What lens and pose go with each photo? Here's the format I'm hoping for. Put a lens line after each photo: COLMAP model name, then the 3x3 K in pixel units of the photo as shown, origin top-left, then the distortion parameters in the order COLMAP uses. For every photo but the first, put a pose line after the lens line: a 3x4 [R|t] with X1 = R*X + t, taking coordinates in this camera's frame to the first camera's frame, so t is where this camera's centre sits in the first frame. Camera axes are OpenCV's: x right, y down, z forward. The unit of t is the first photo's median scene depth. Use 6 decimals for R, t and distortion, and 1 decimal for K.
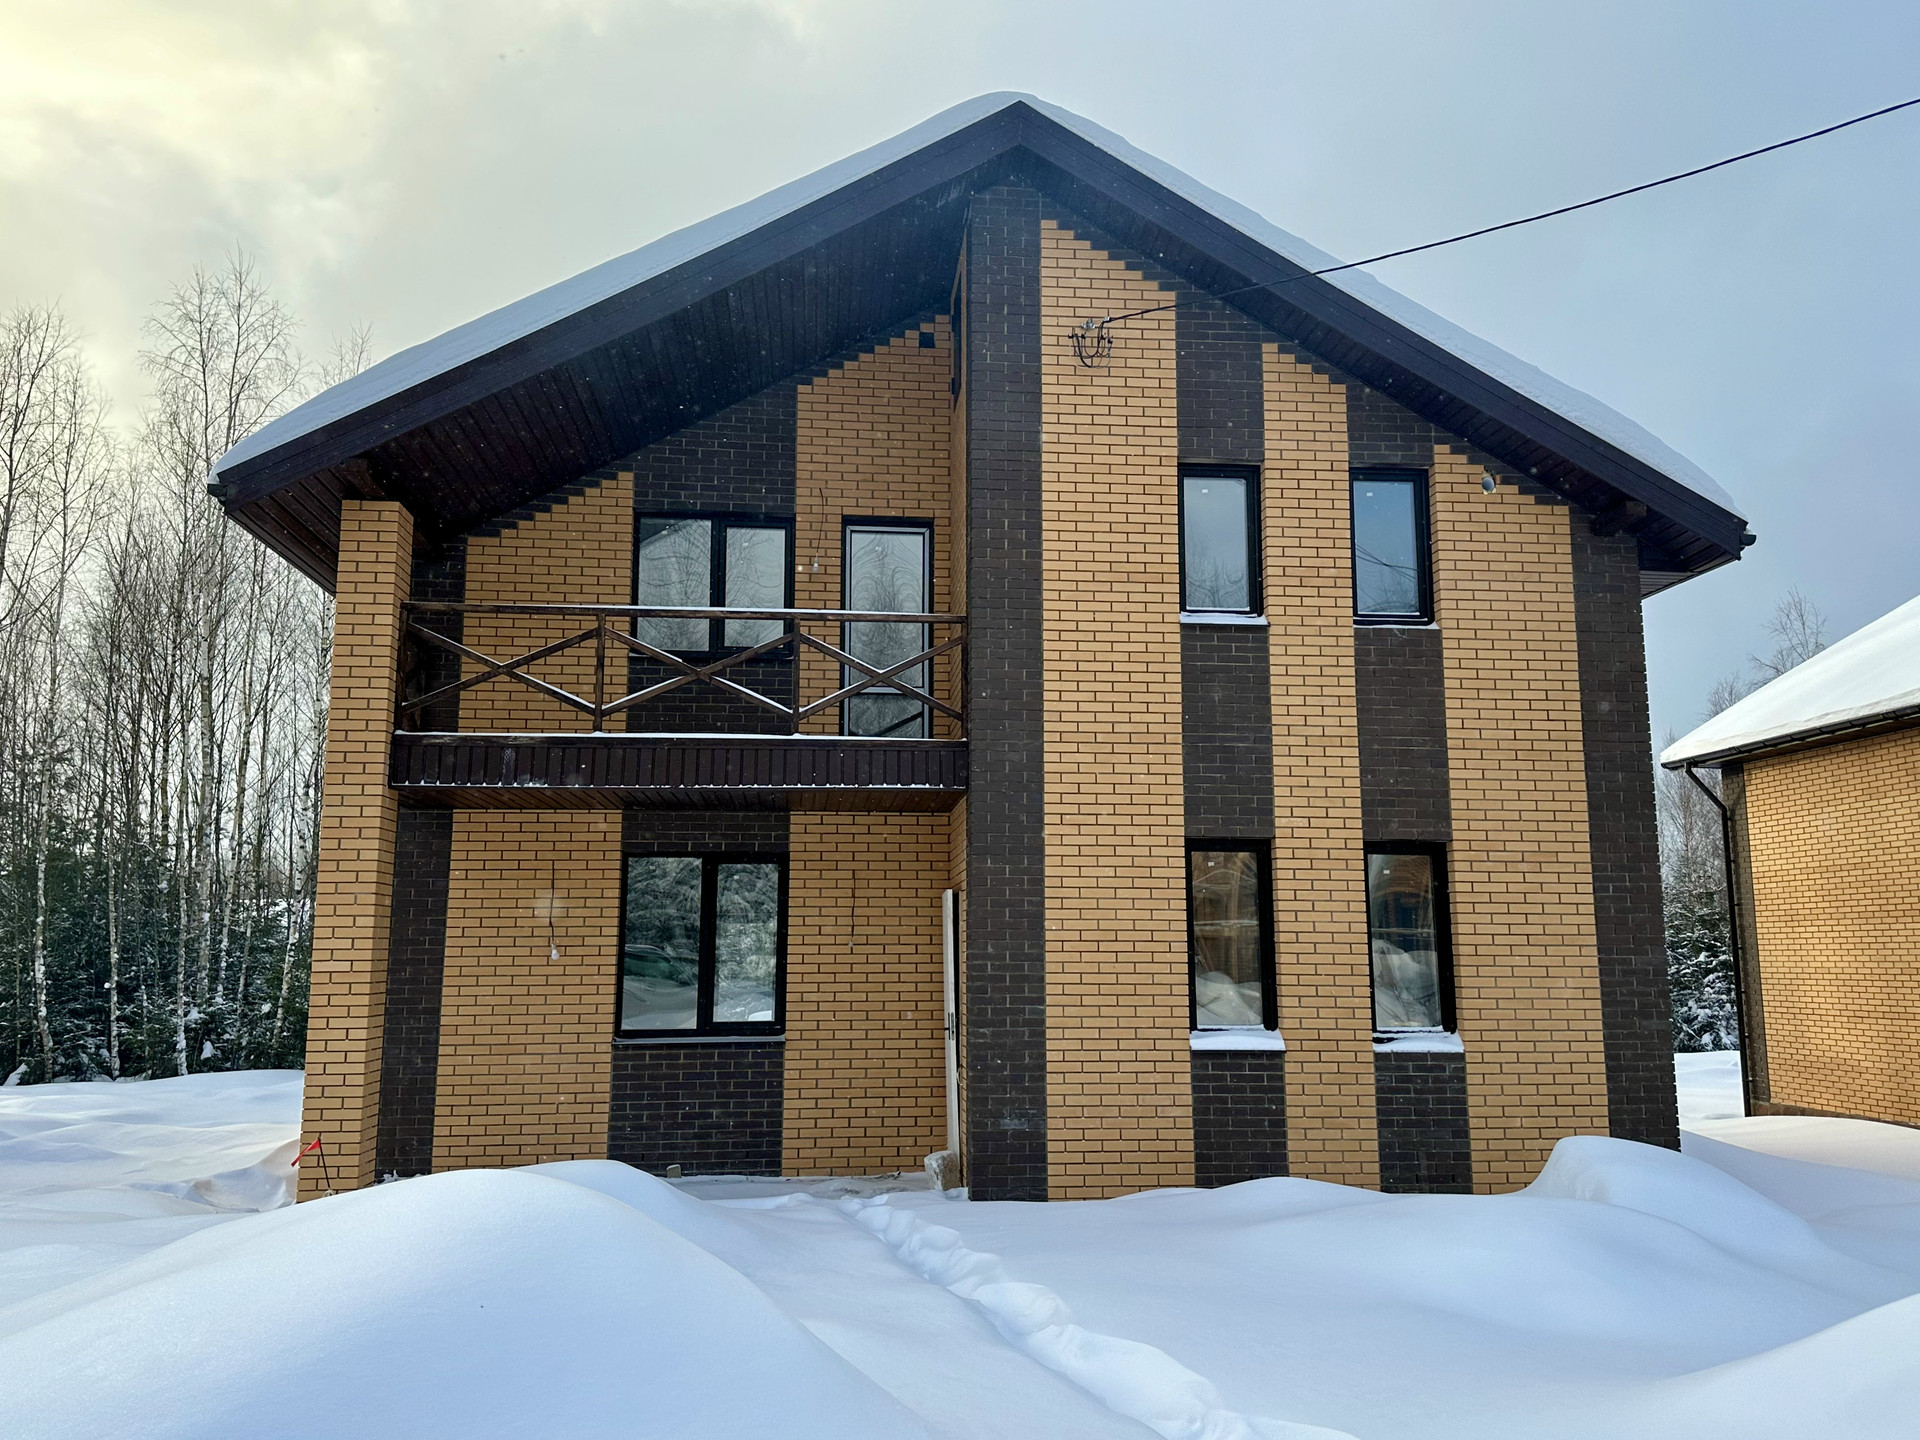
lens RADIAL K [[1579.9, 0, 963.7], [0, 1579.9, 725.1], [0, 0, 1]] dist [0.072046, -0.006395]
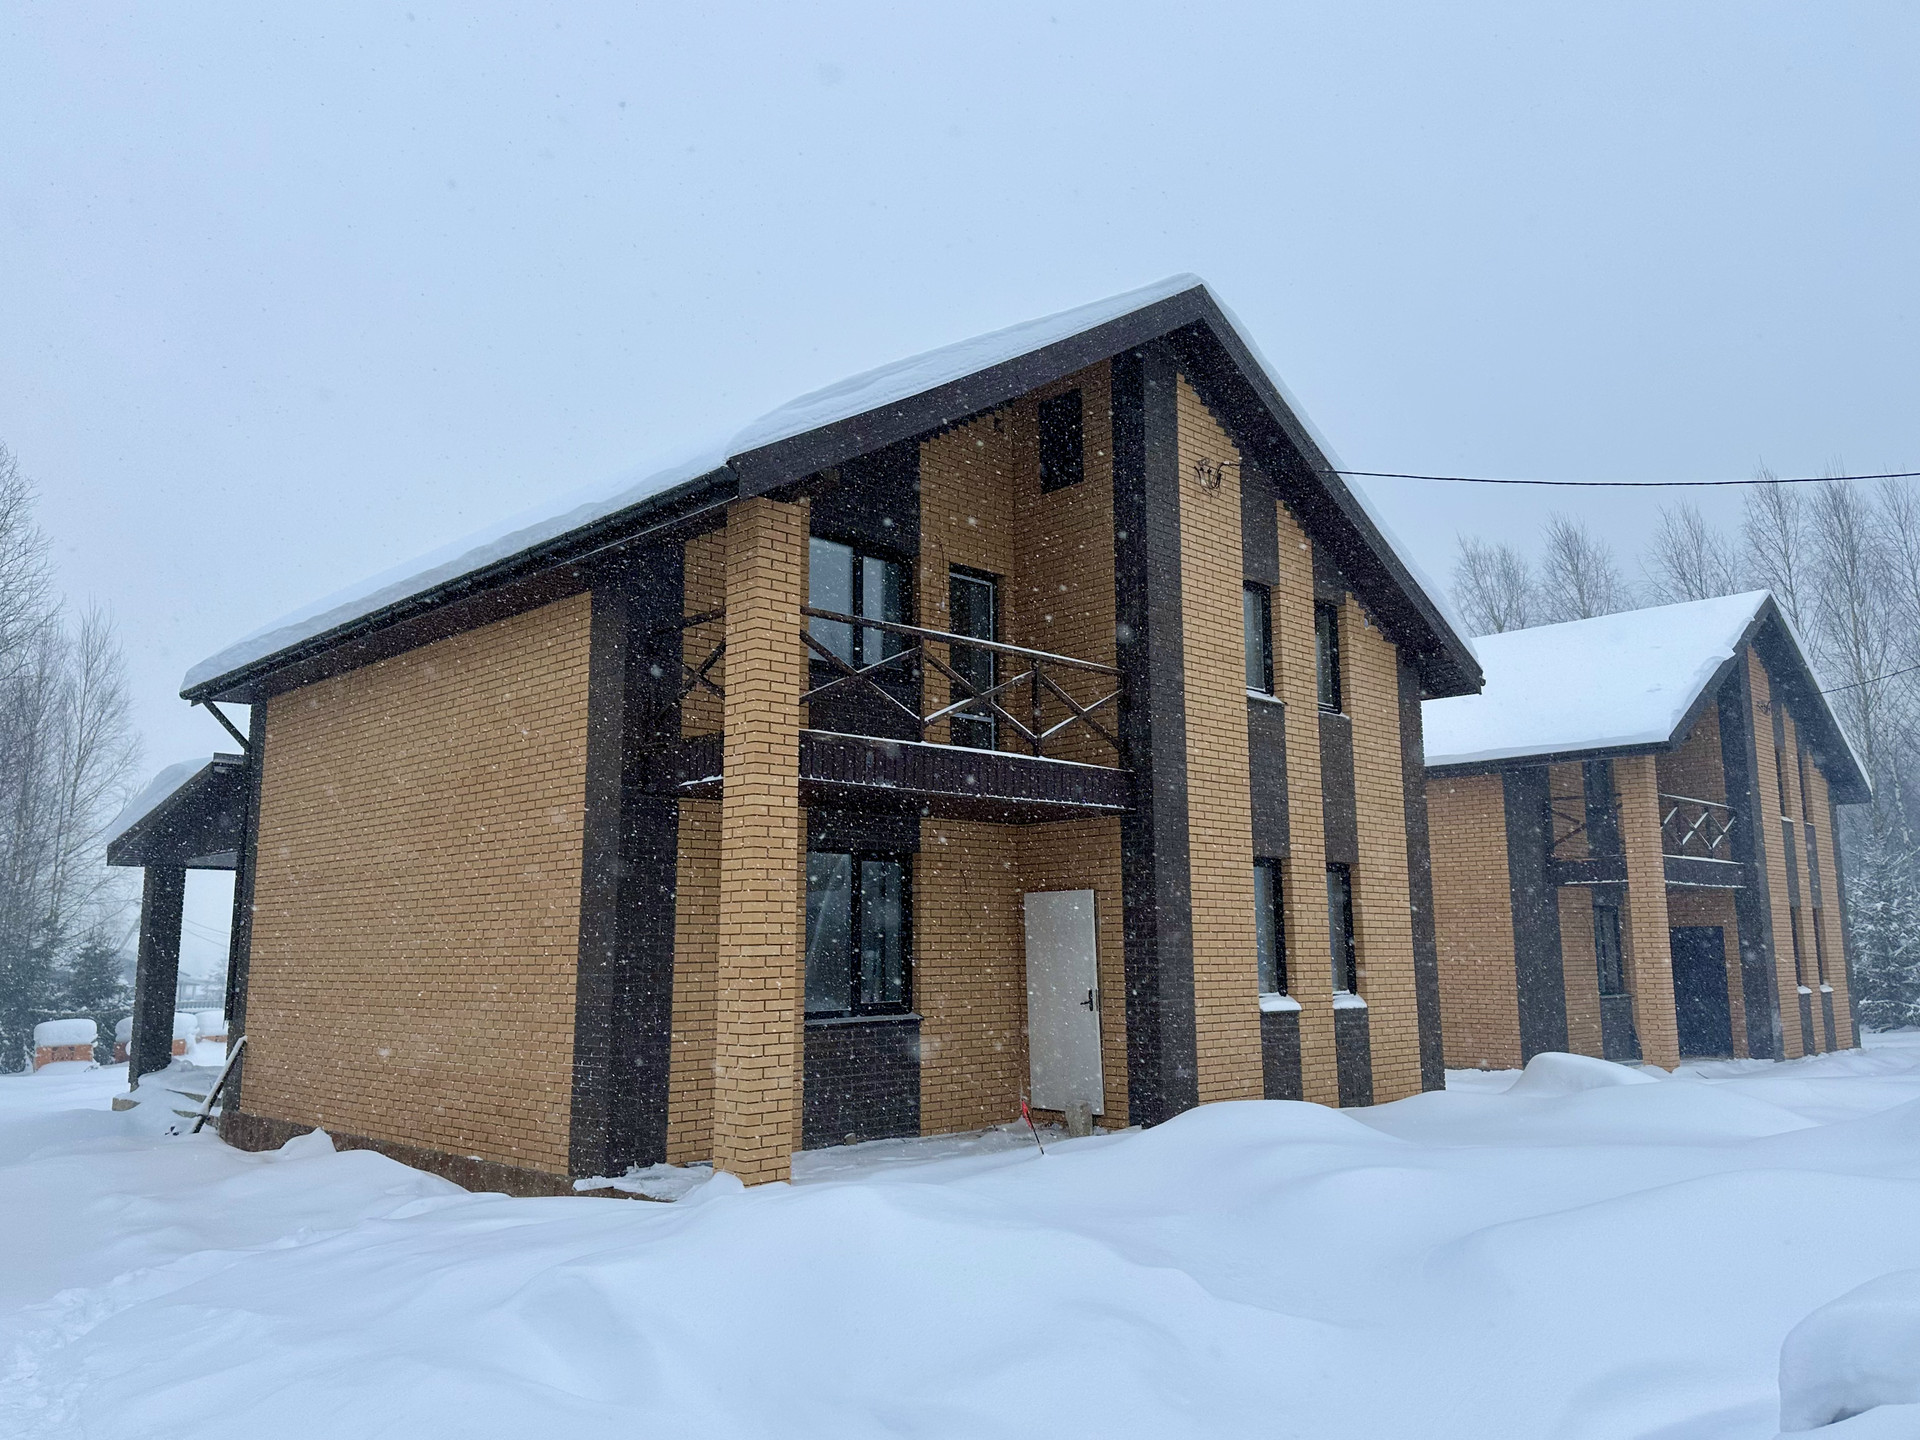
lens RADIAL K [[1465.1, 0, 972.2], [0, 1465.1, 723.8], [0, 0, 1]] dist [0.067778, -0.097767]
pose [[0.771214, 0.093296, 0.629702, -0.832938], [-0.087630, 0.995344, -0.040146, 0.029824], [-0.630515, -0.024220, 0.775799, 0.175421]]
